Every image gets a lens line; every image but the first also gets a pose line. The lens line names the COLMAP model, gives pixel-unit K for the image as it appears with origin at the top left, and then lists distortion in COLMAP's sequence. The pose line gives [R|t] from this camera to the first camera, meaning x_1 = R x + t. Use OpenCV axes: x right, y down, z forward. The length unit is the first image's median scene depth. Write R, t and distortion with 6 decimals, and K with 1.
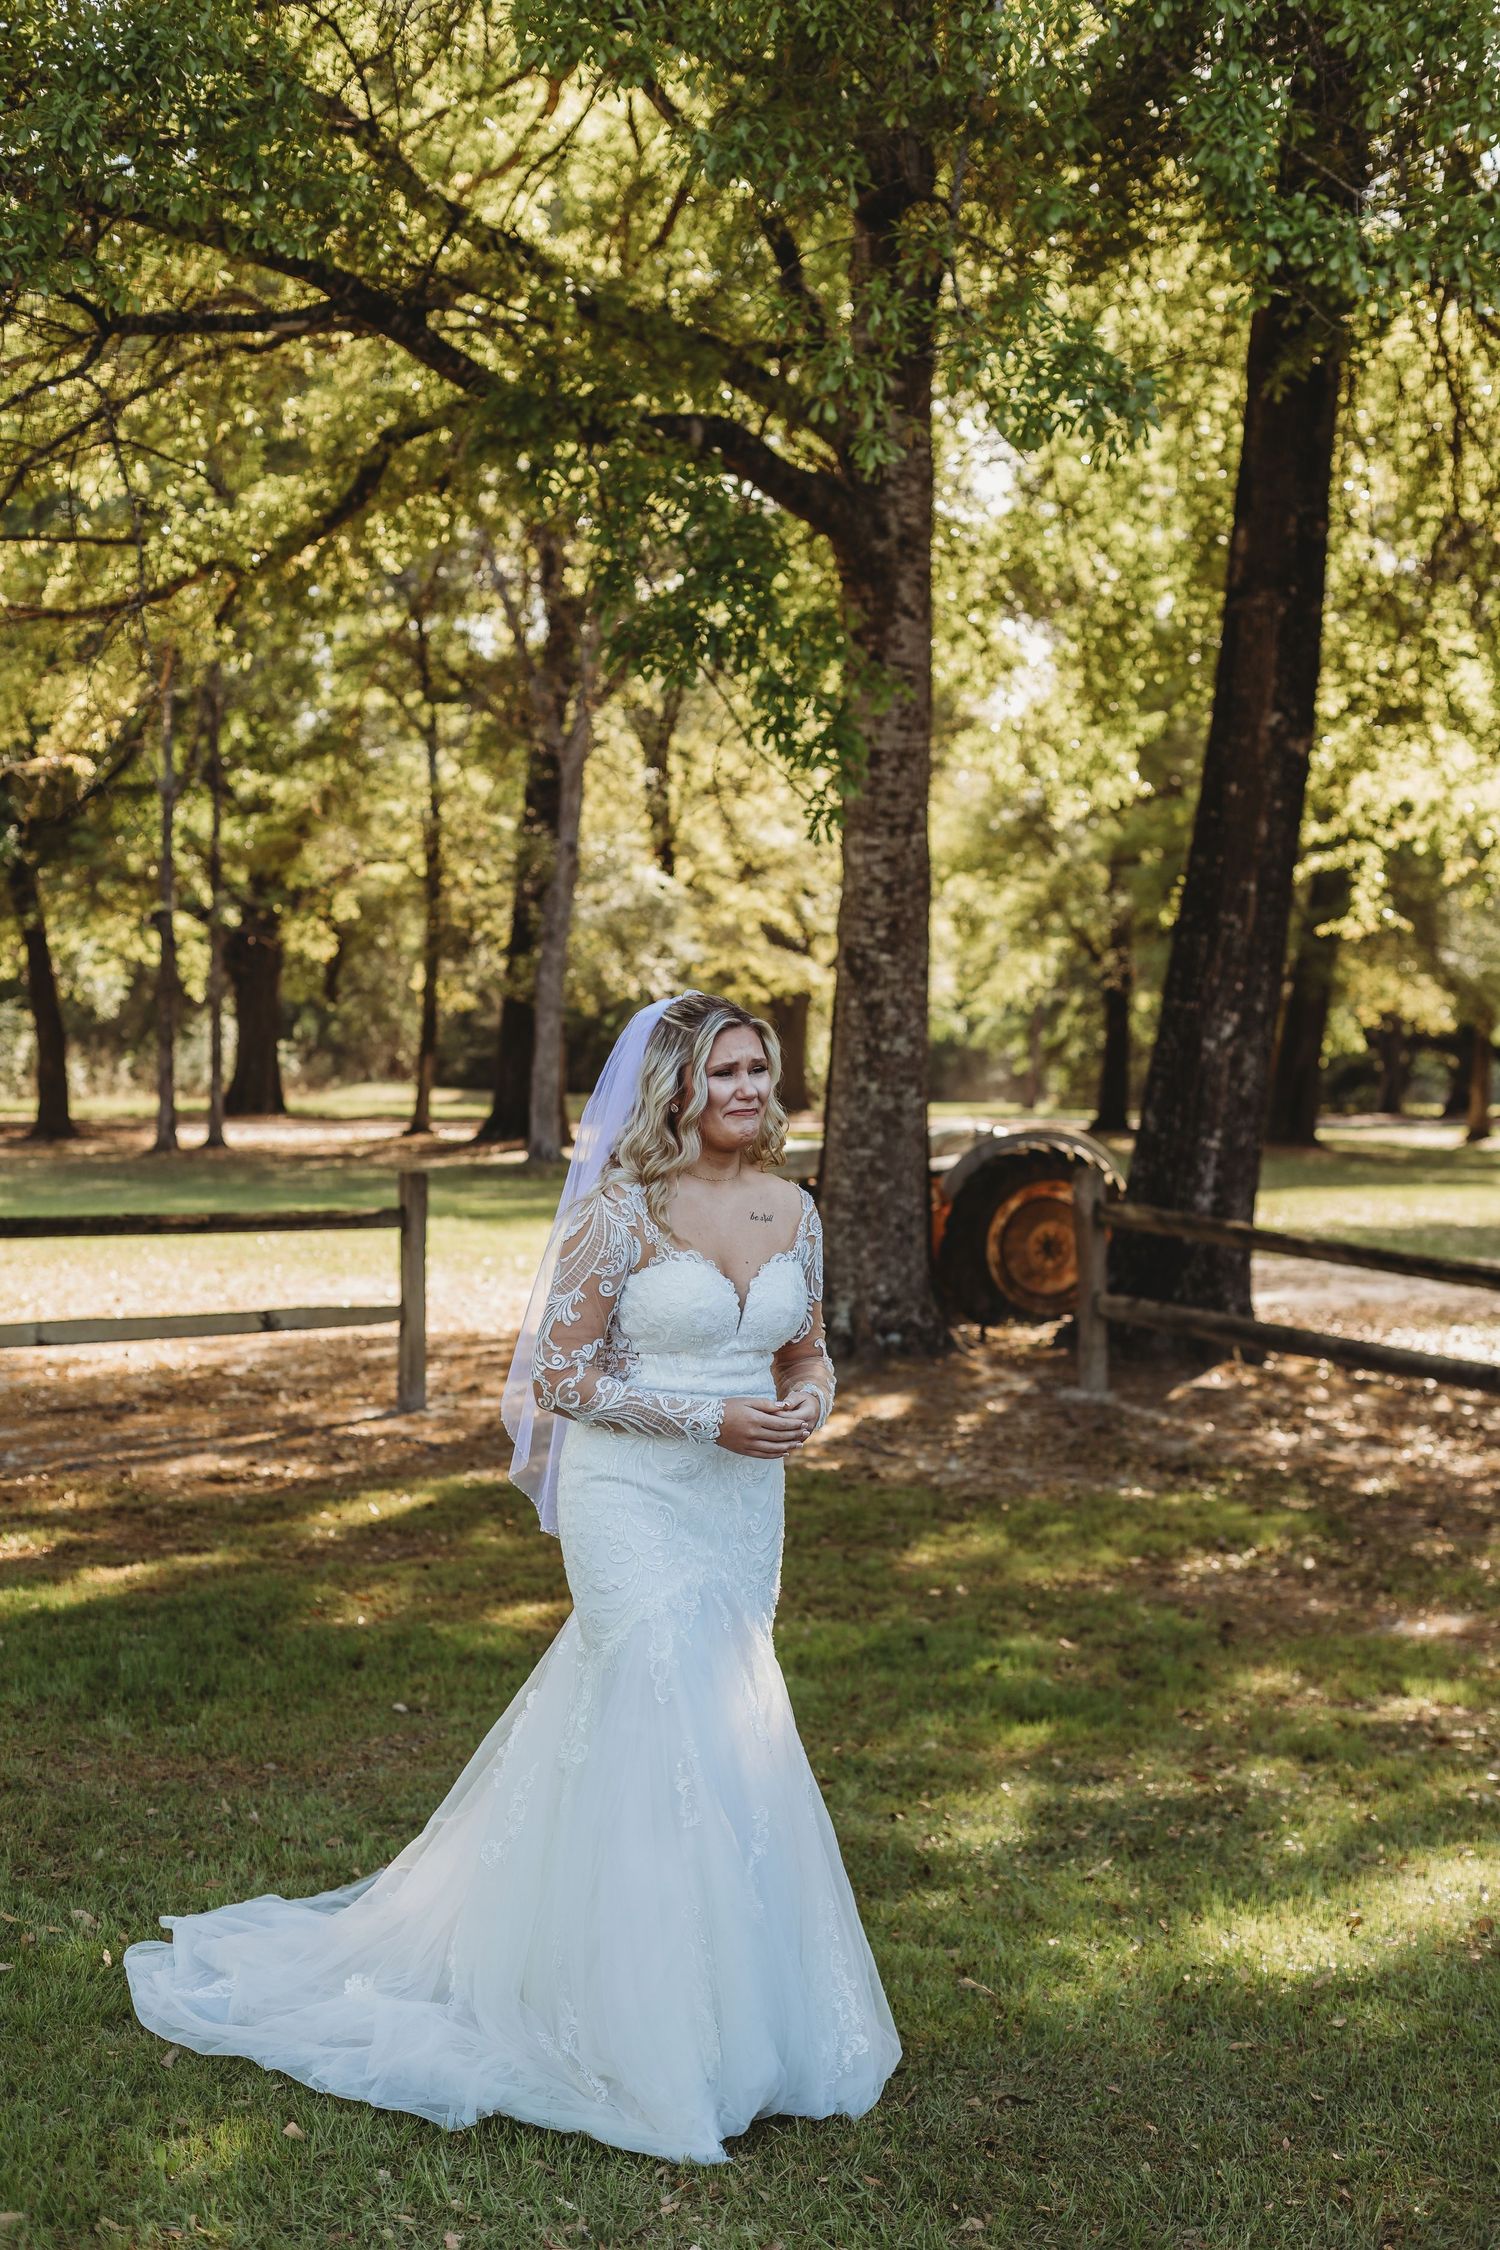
lens RADIAL K [[3184.4, 0, 750.0], [0, 3184.4, 1125.0], [0, 0, 1]] dist [-0.002608, 0.003828]
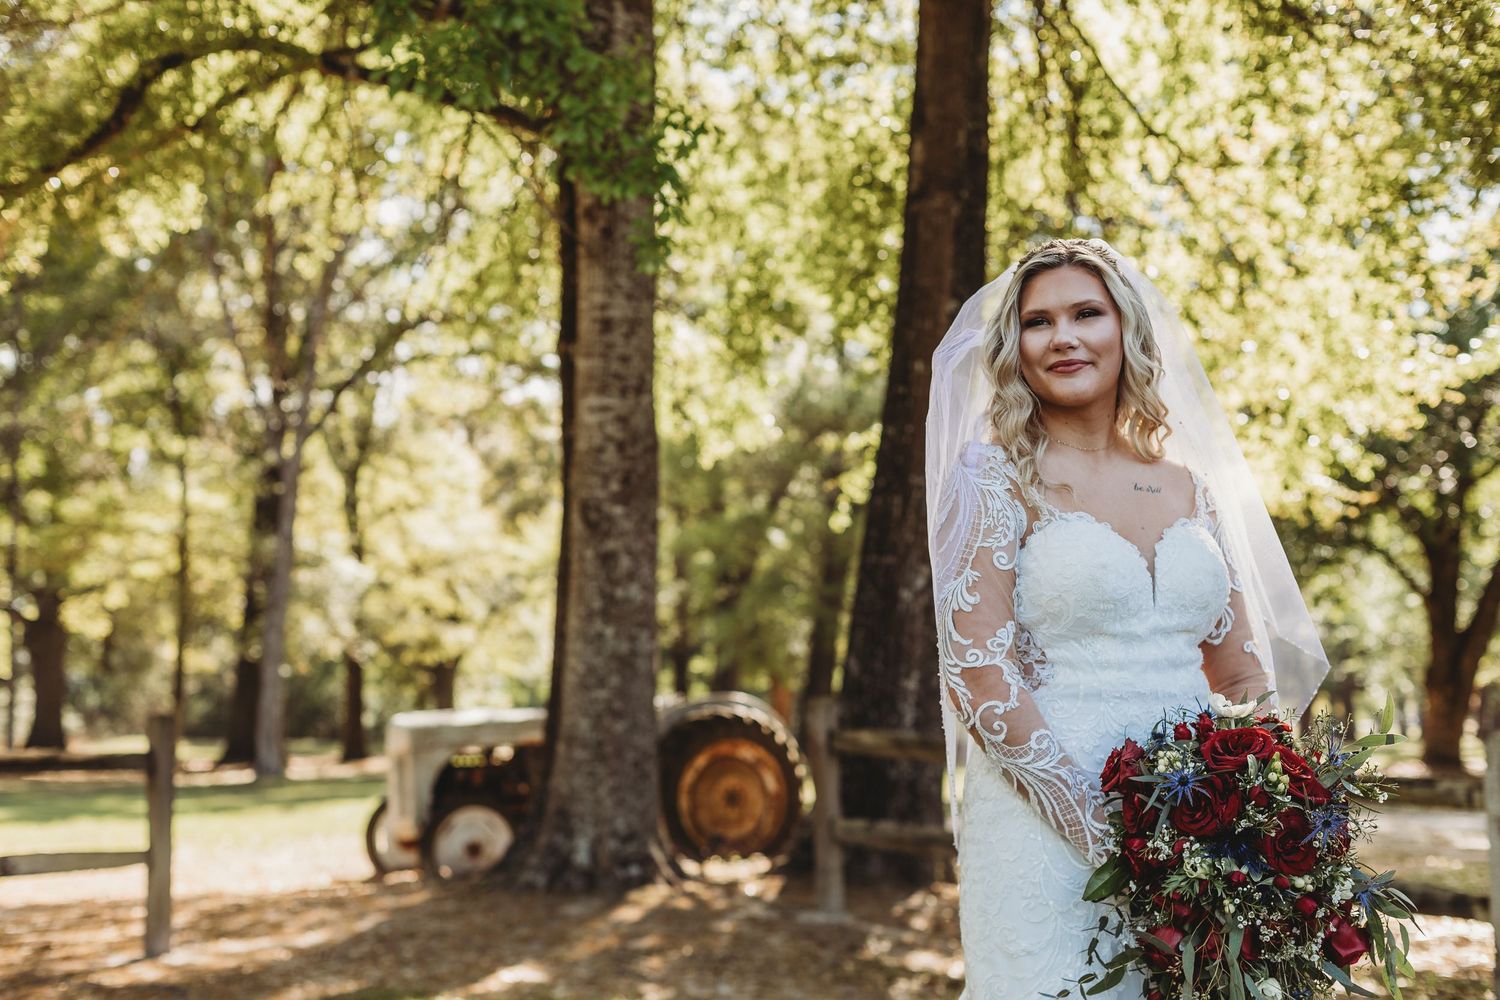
lens RADIAL K [[2133.7, 0, 750.0], [0, 2133.7, 500.0], [0, 0, 1]] dist [0.010721, -0.060077]
pose [[0.987068, -0.003877, 0.160257, -0.022765], [0.023733, 0.992224, -0.122179, 0.025788], [-0.158537, 0.124402, 0.979485, 0.231059]]
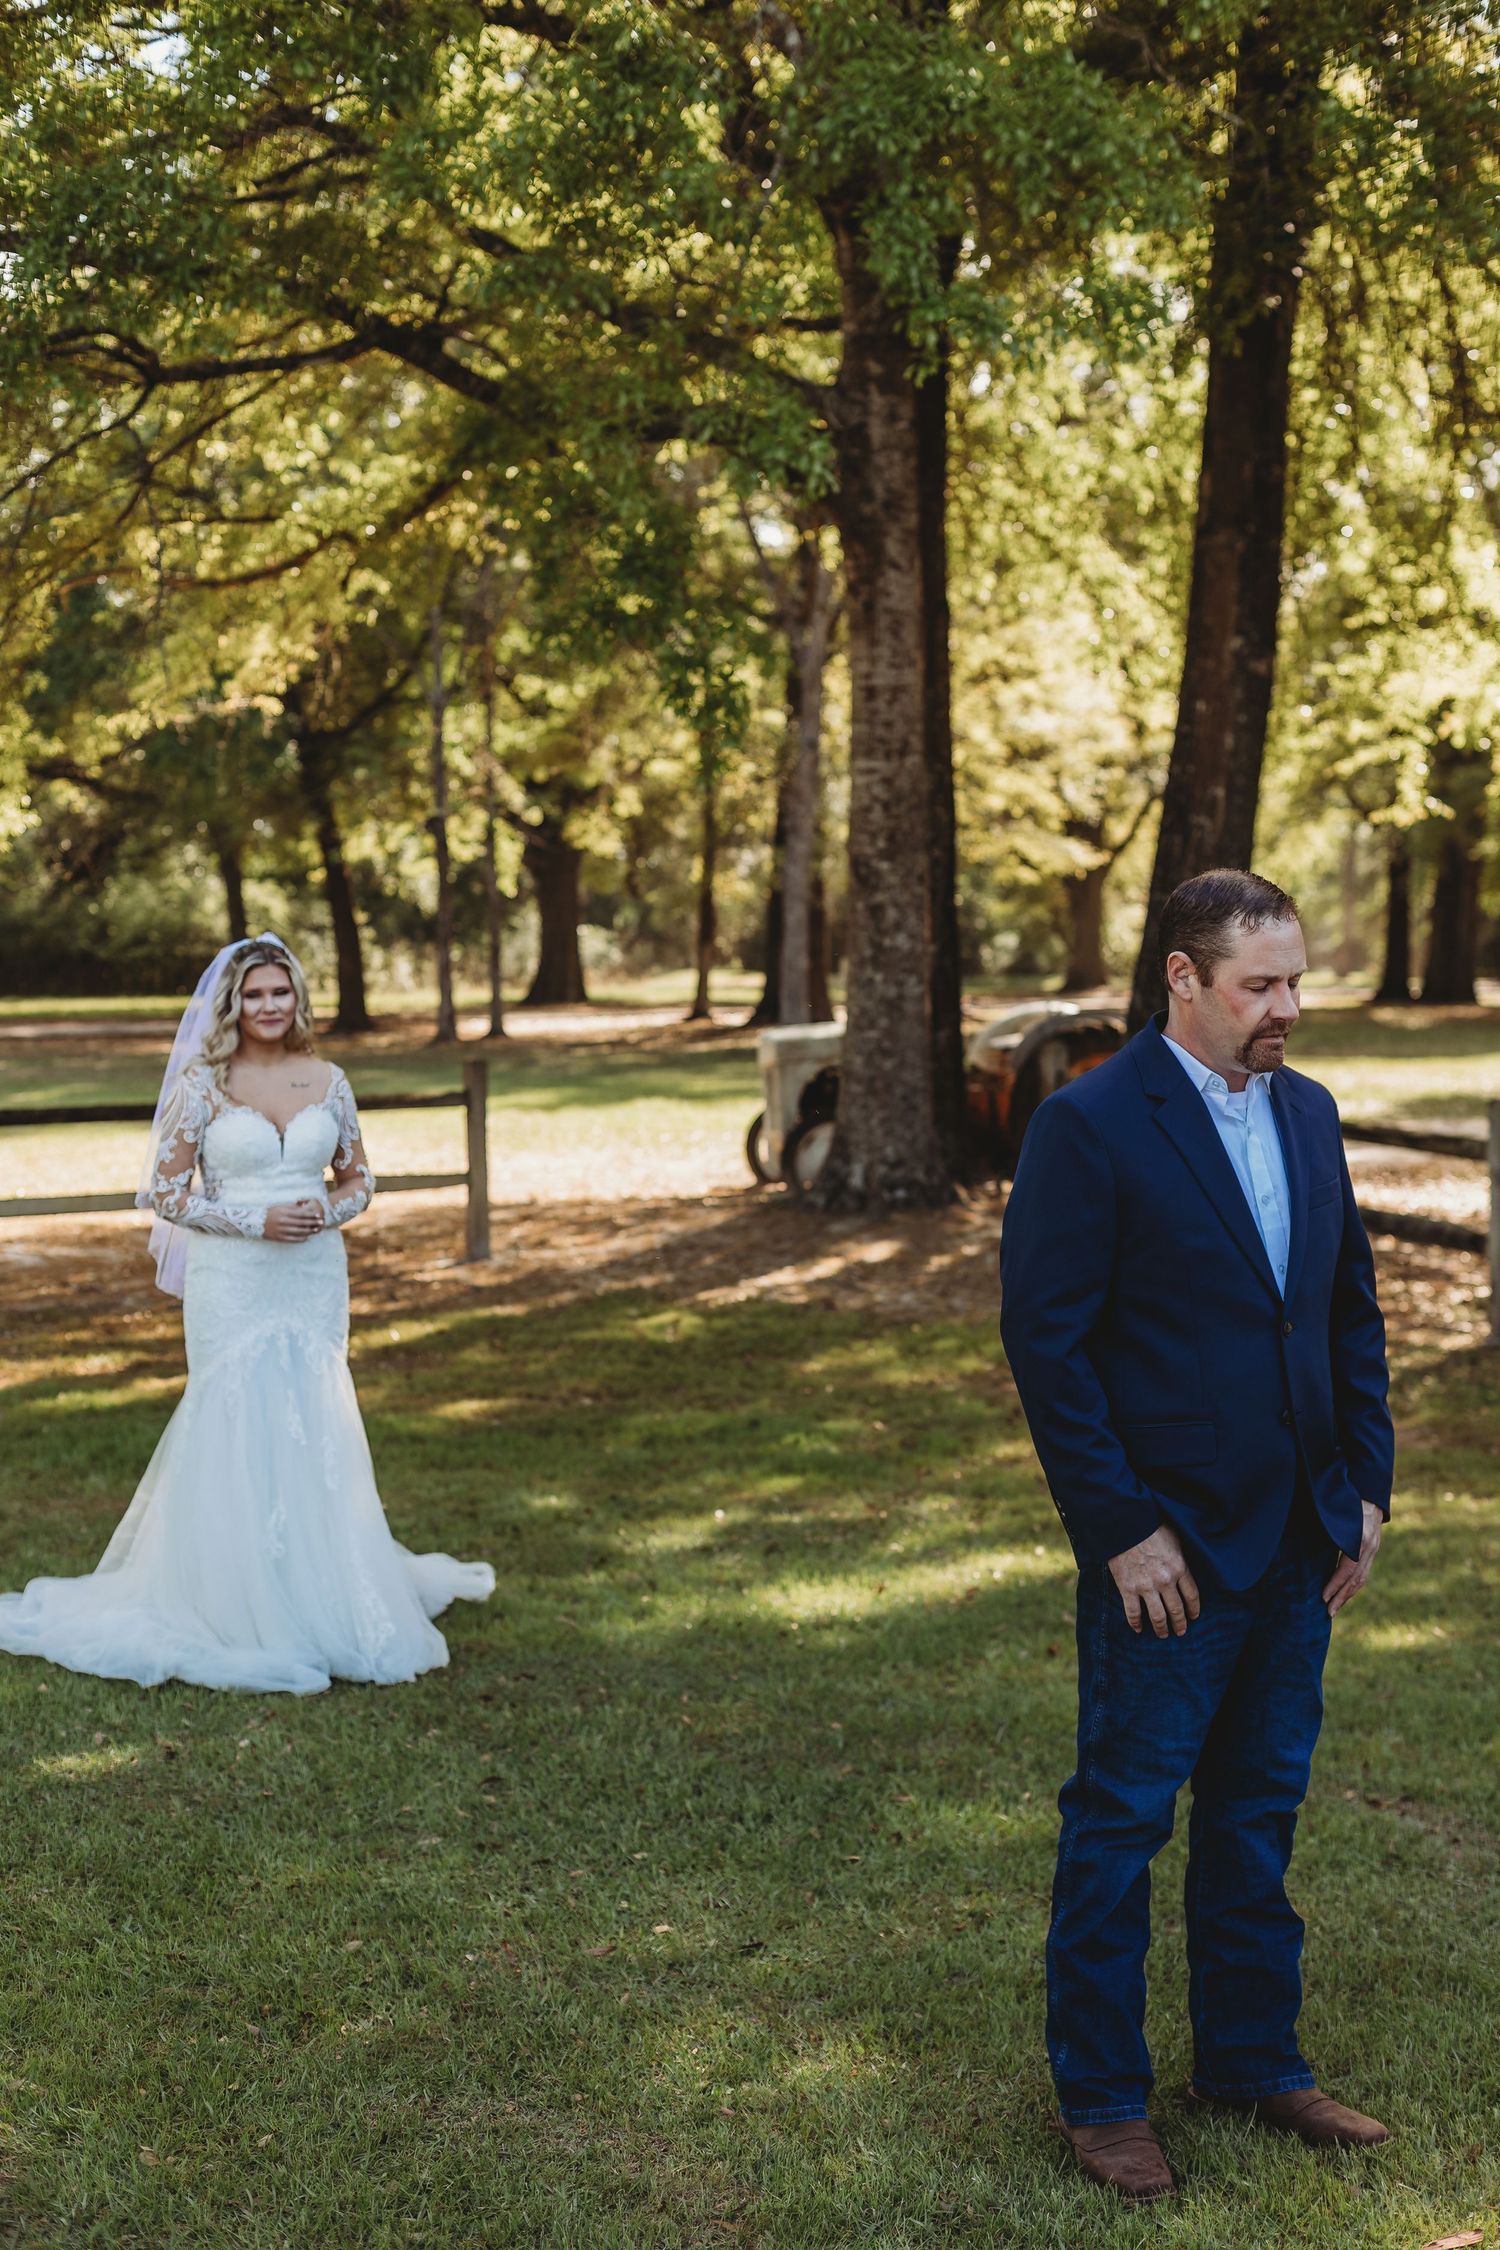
lens RADIAL K [[3200.6, 0, 750.0], [0, 3200.6, 1125.0], [0, 0, 1]] dist [0.010721, -0.060077]
pose [[0.993184, -0.019671, -0.114884, 0.099274], [0.024006, 0.999046, 0.036470, -0.001581], [0.114057, -0.038979, 0.992709, -0.129357]]
